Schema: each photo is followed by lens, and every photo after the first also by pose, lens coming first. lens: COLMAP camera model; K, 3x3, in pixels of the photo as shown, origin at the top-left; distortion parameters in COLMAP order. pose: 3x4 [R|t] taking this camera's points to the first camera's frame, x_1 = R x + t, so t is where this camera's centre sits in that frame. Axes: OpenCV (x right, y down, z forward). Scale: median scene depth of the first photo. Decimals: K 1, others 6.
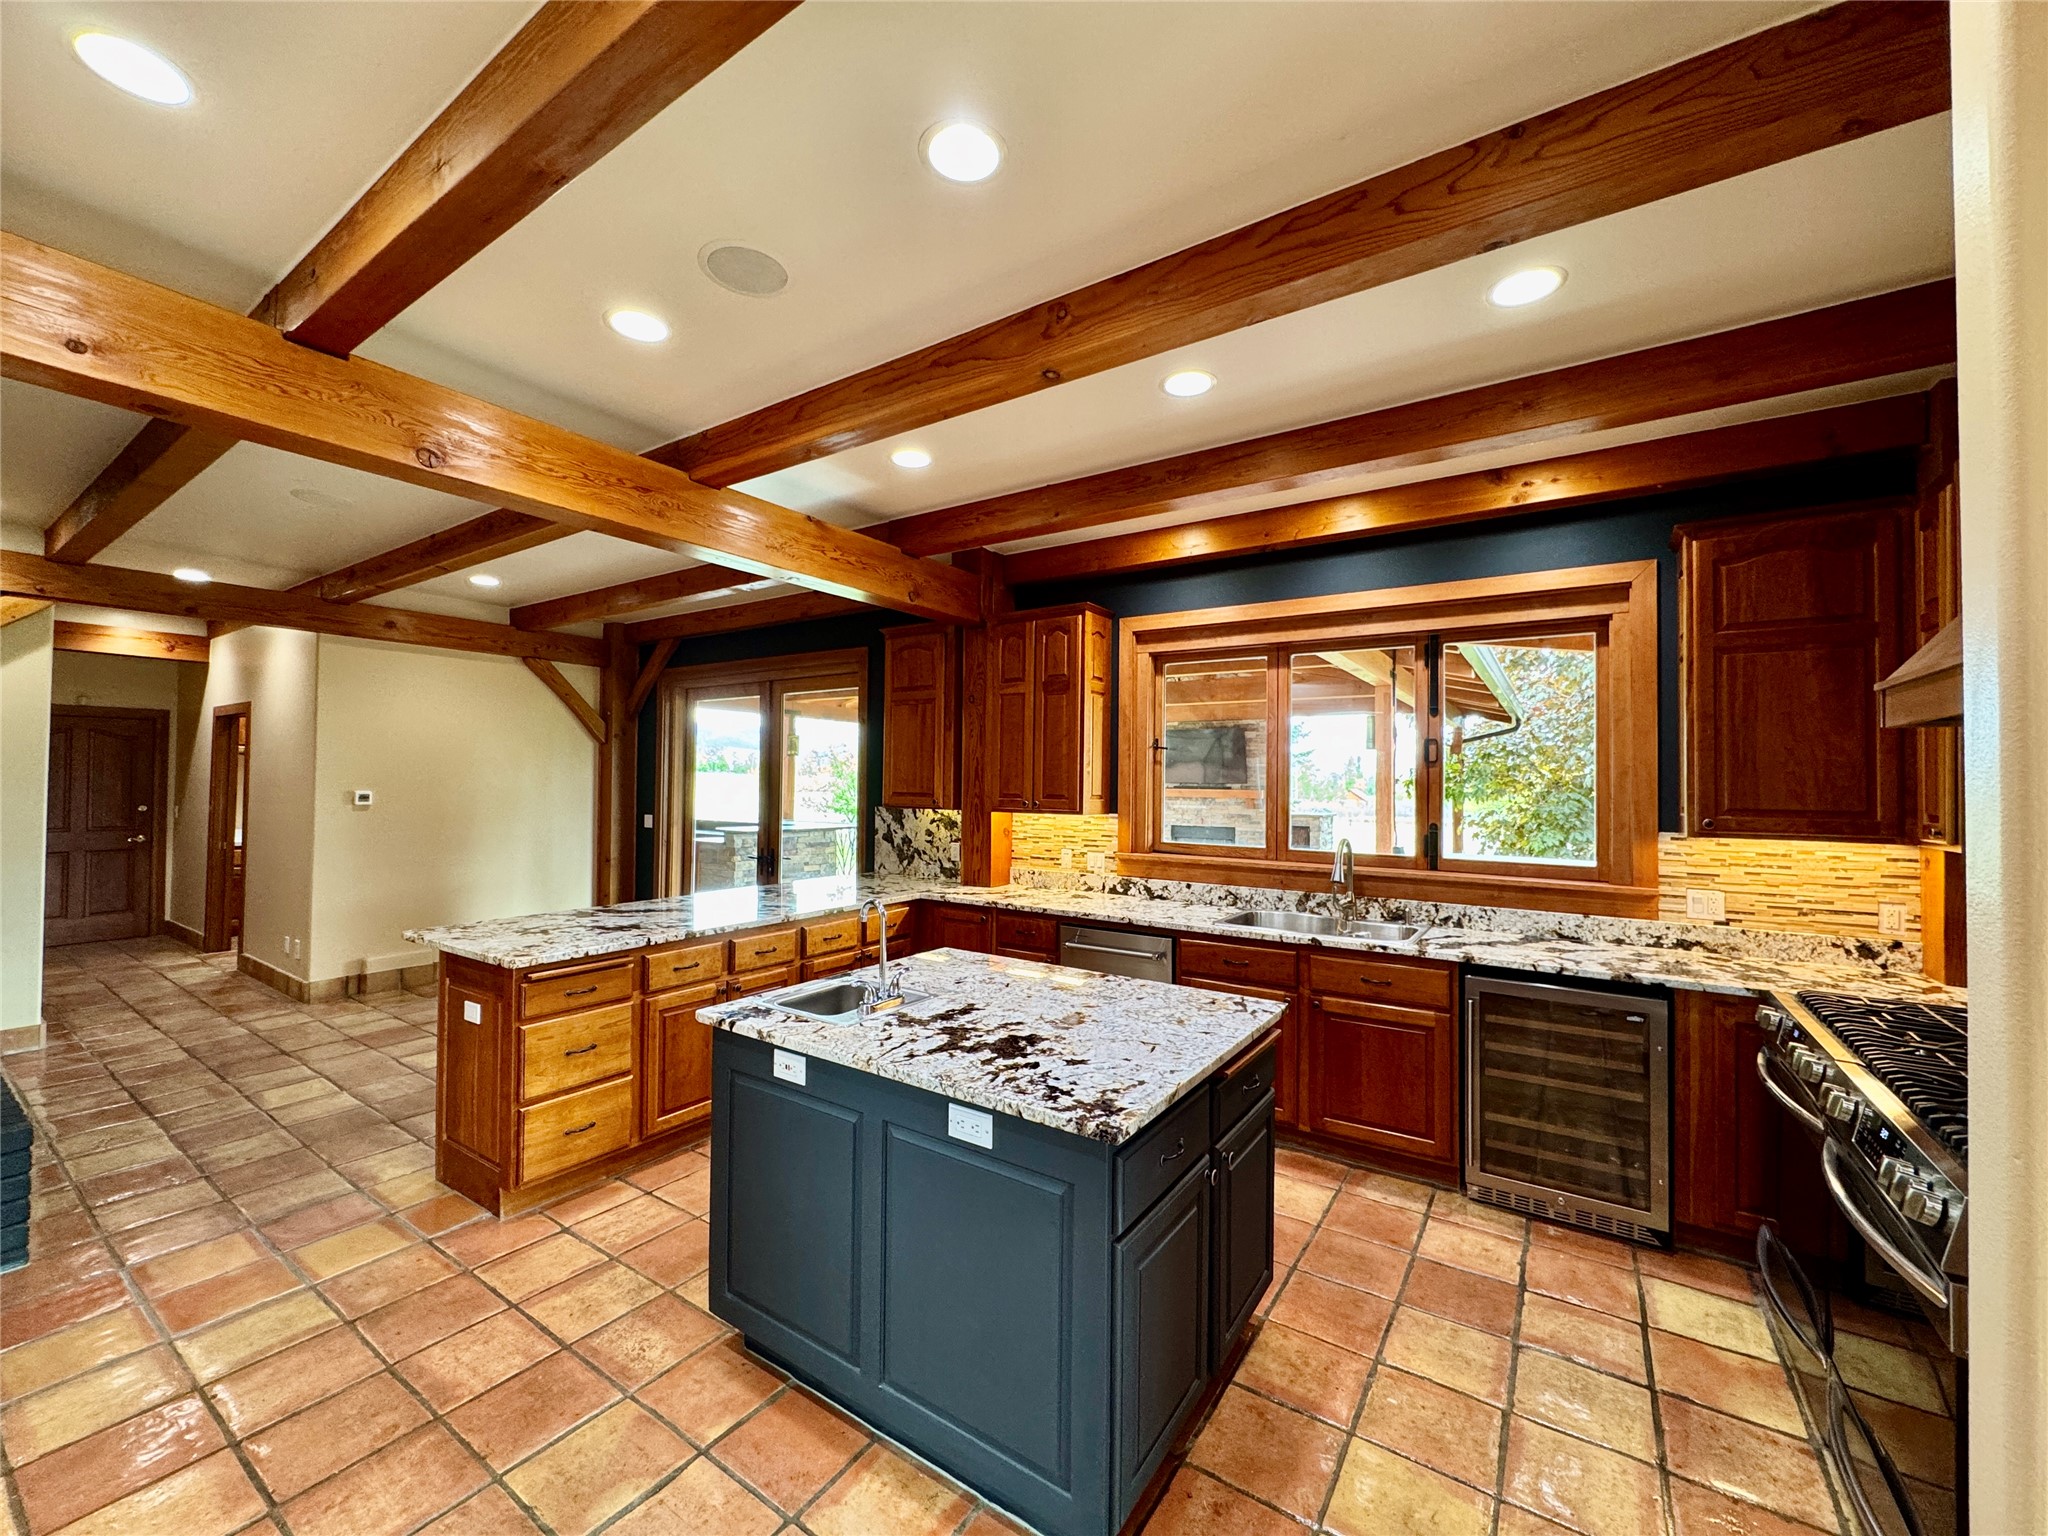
lens RADIAL K [[816.4, 0, 1023.0], [0, 816.4, 762.6], [0, 0, 1]] dist [-0.003438, 0.000489]
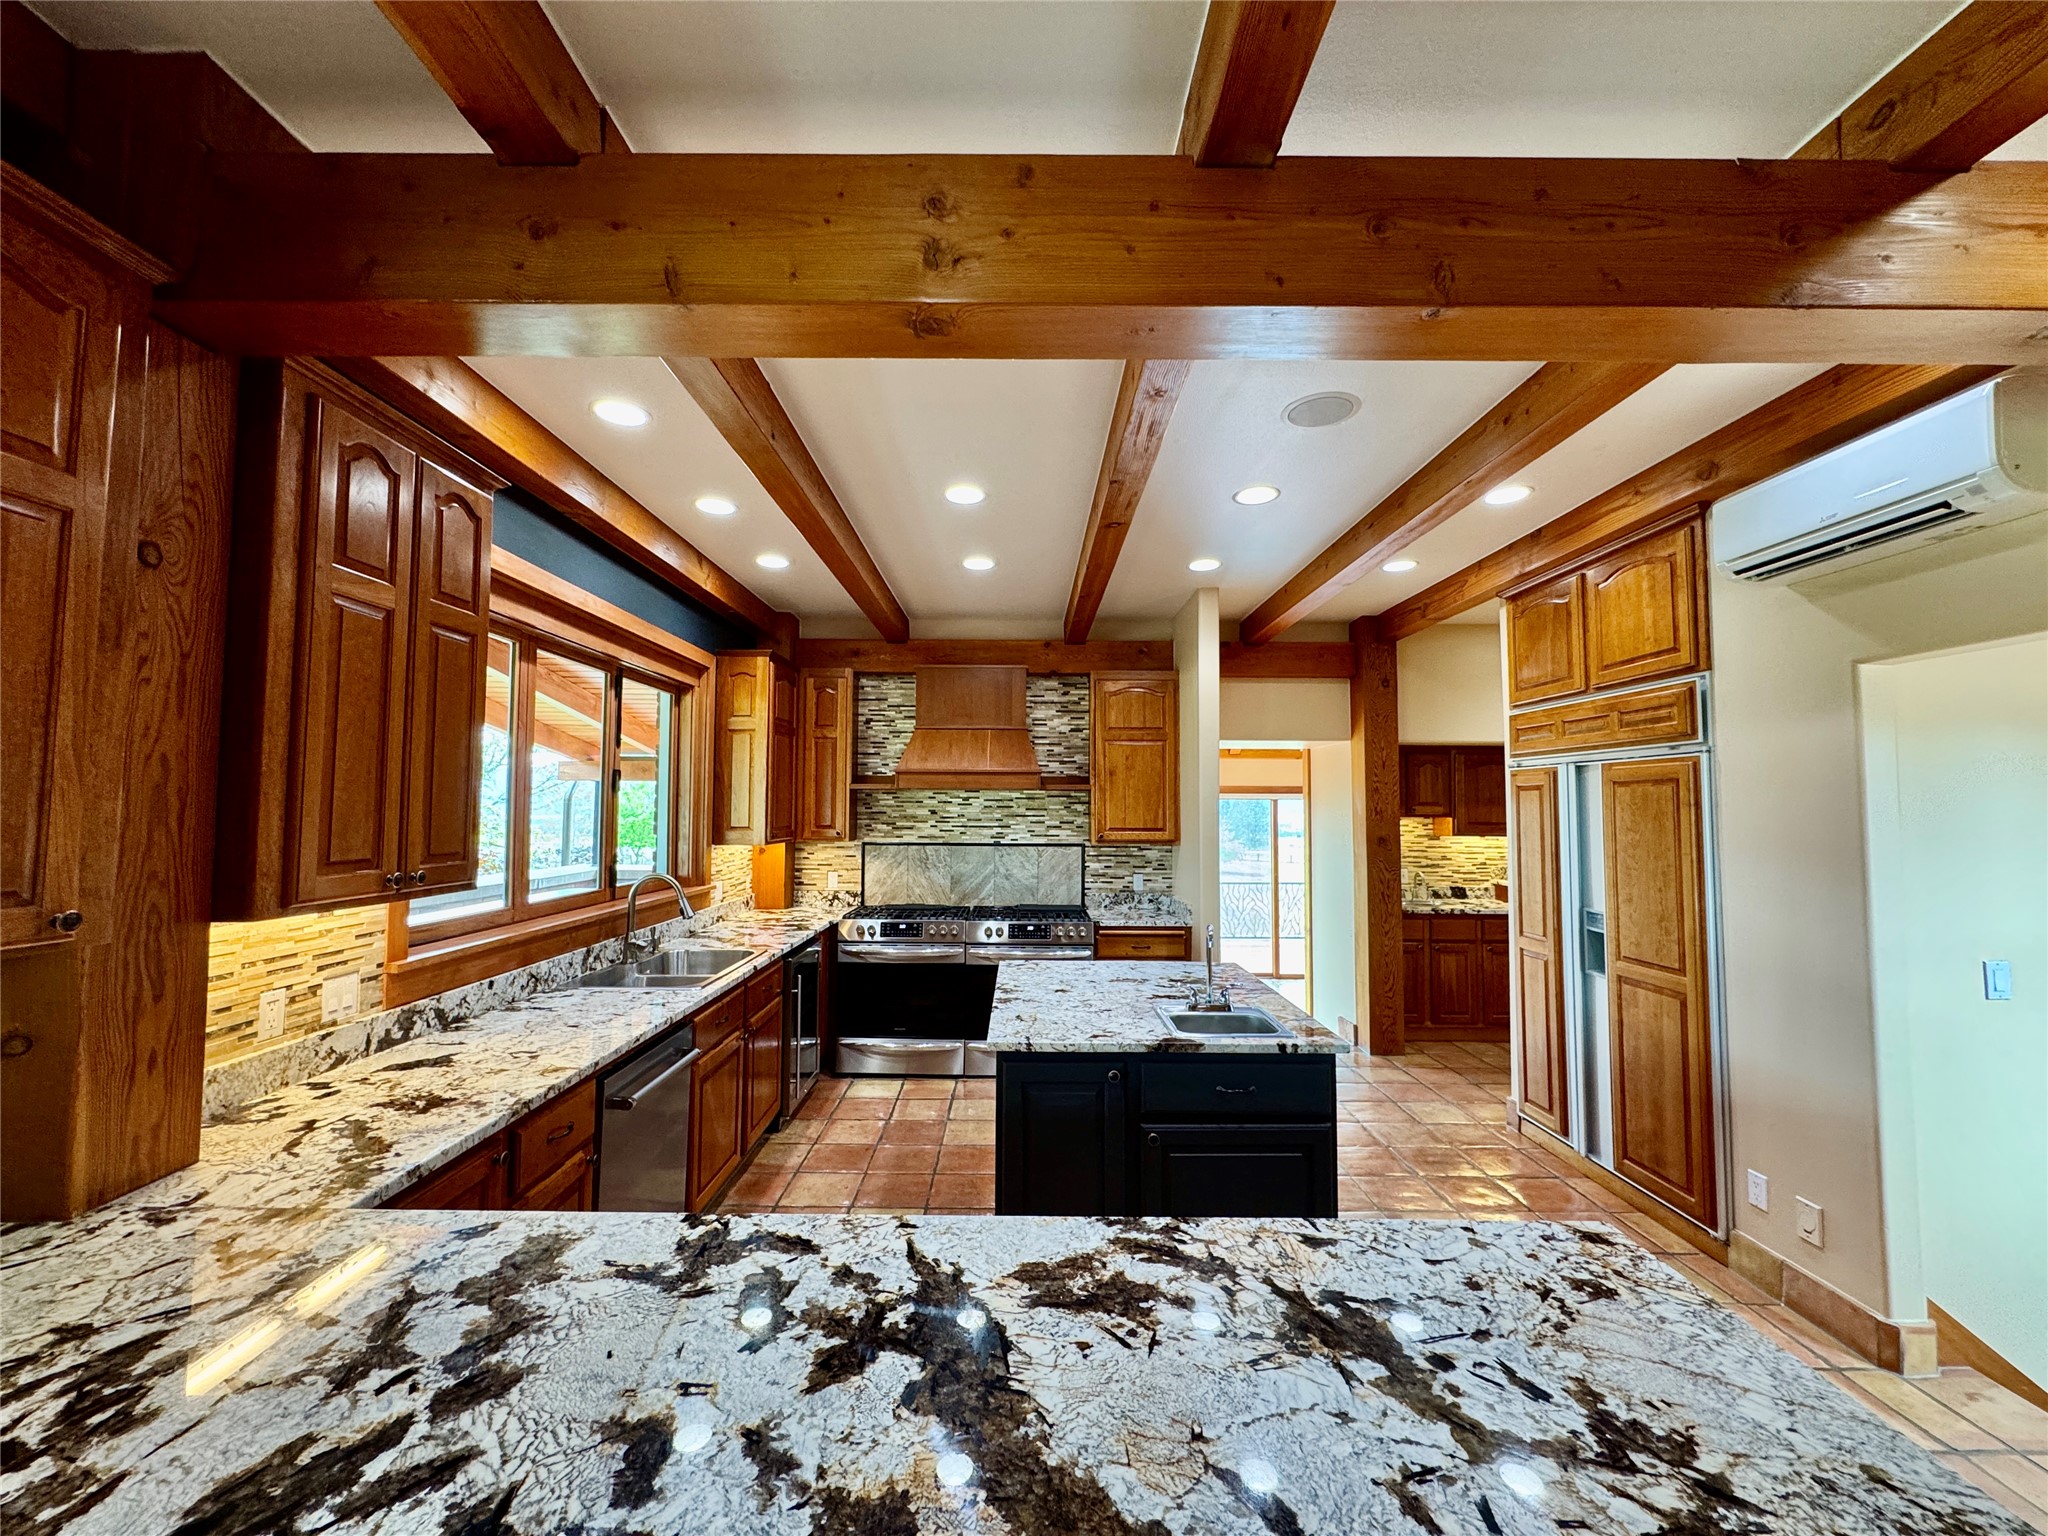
lens RADIAL K [[816.4, 0, 1021.8], [0, 816.4, 768.6], [0, 0, 1]] dist [-0.003438, 0.000489]
pose [[-0.561448, 0.024766, 0.827141, -0.447182], [-0.032052, 0.998151, -0.051643, 0.004454], [-0.826891, -0.055506, -0.559616, 0.838542]]
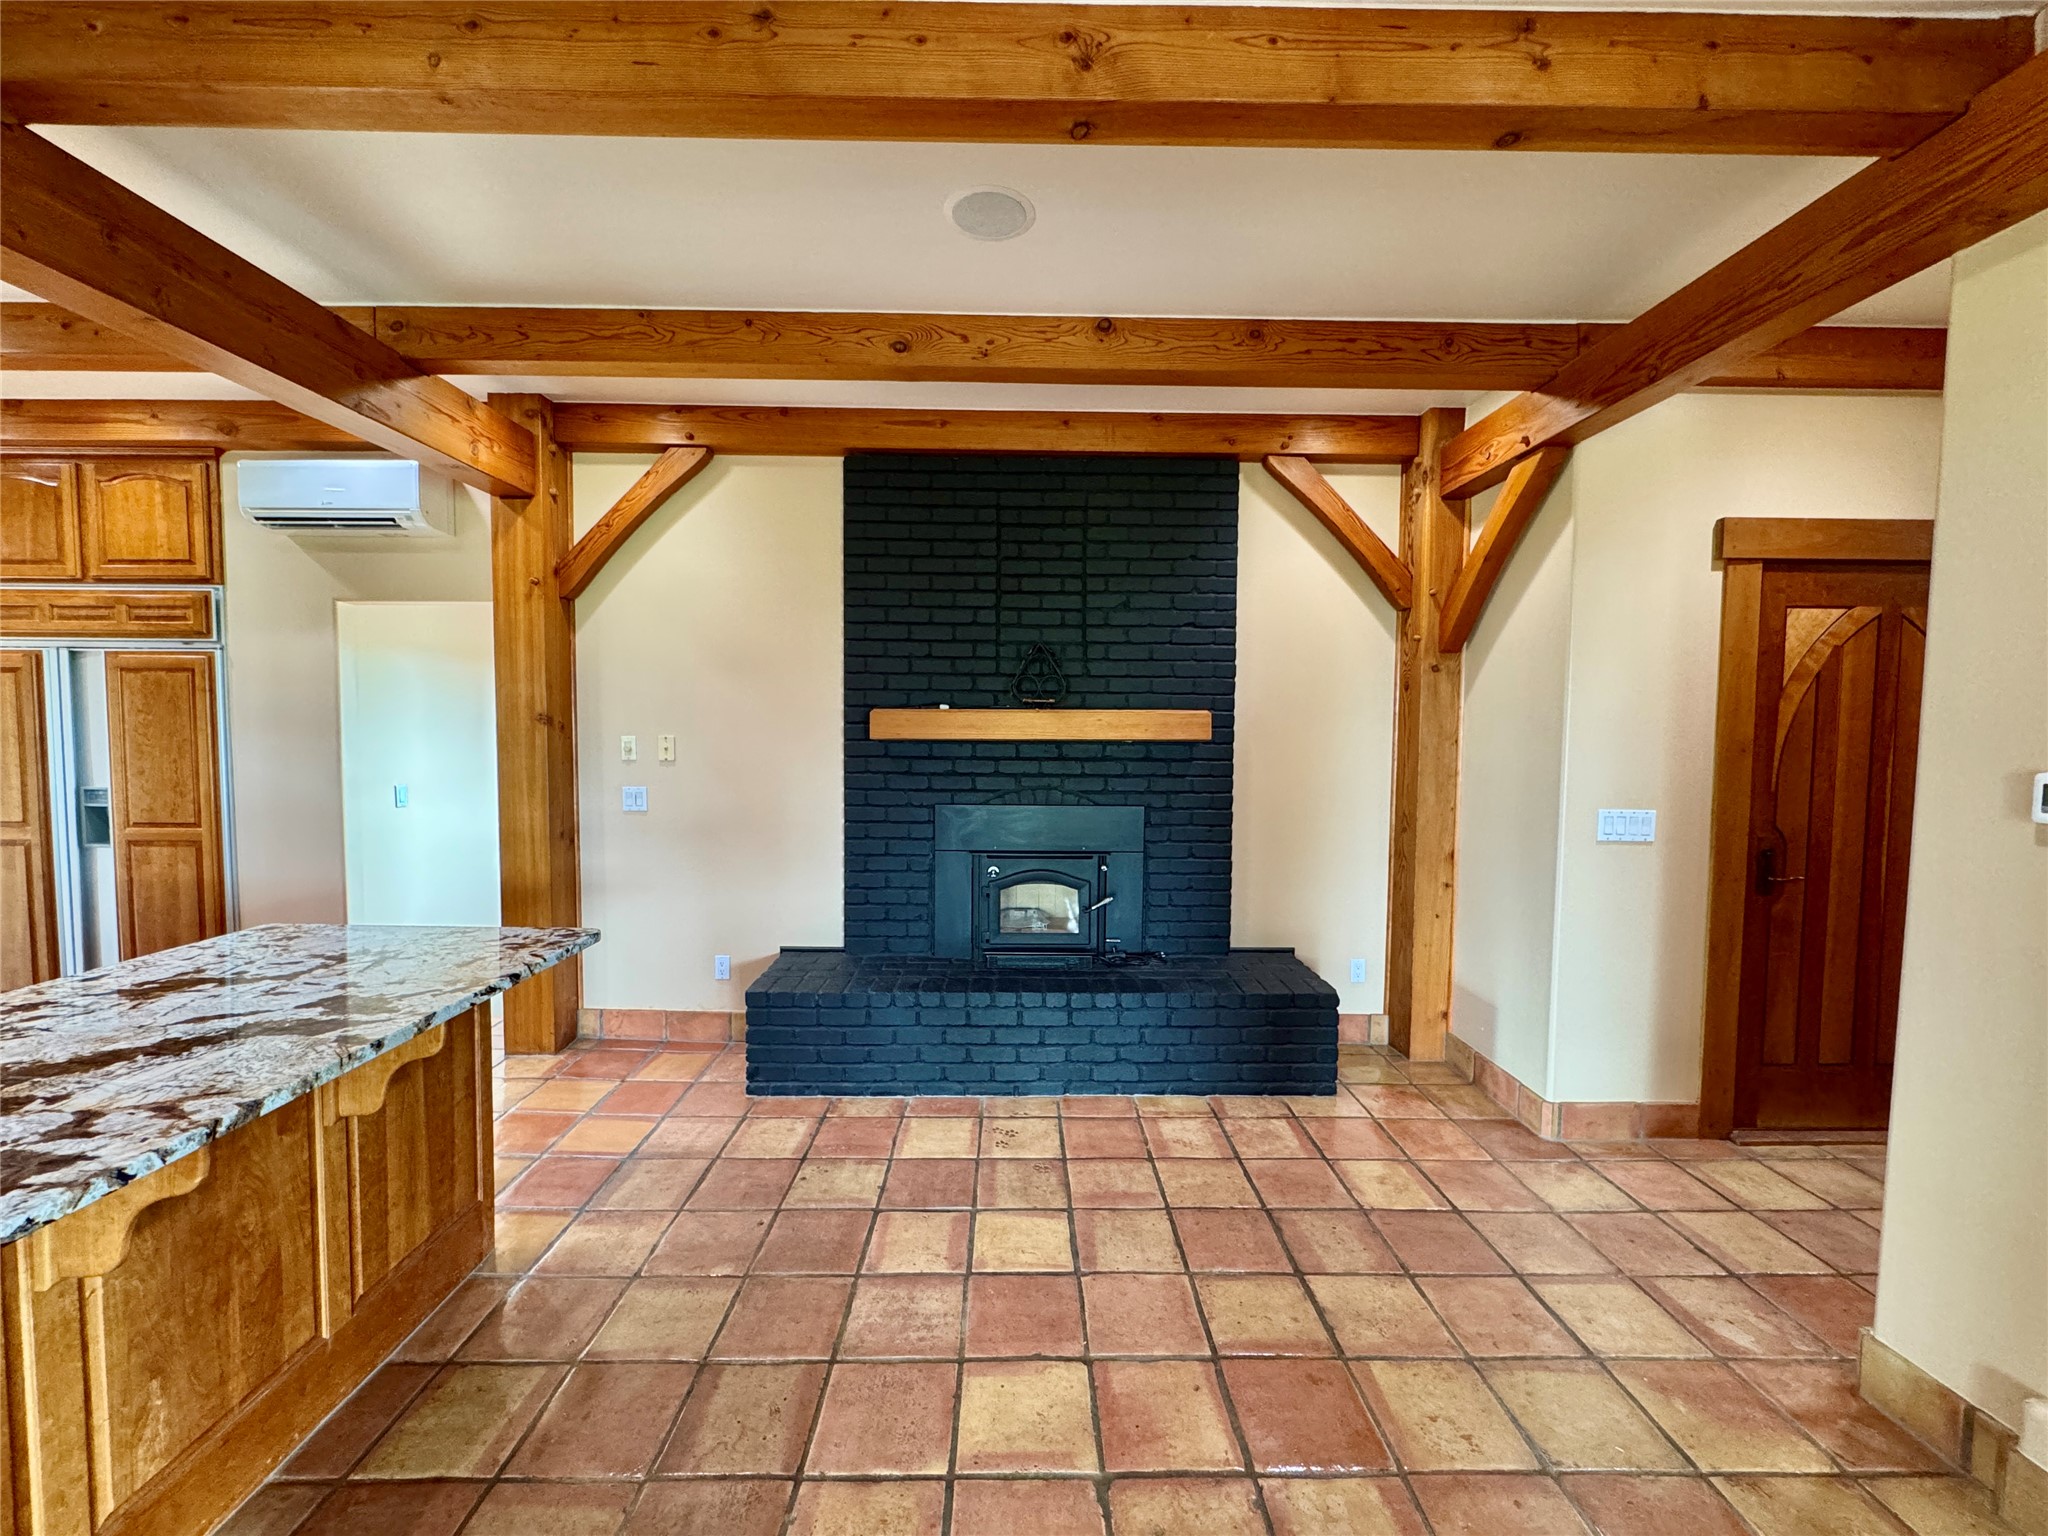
lens RADIAL K [[816.4, 0, 1019.7], [0, 816.4, 766.6], [0, 0, 1]] dist [-0.003438, 0.000489]
pose [[-0.823510, 0.008998, -0.567230, -0.419365], [-0.006072, 0.999677, 0.024674, 0.030500], [0.567269, 0.023764, -0.823190, 1.127331]]
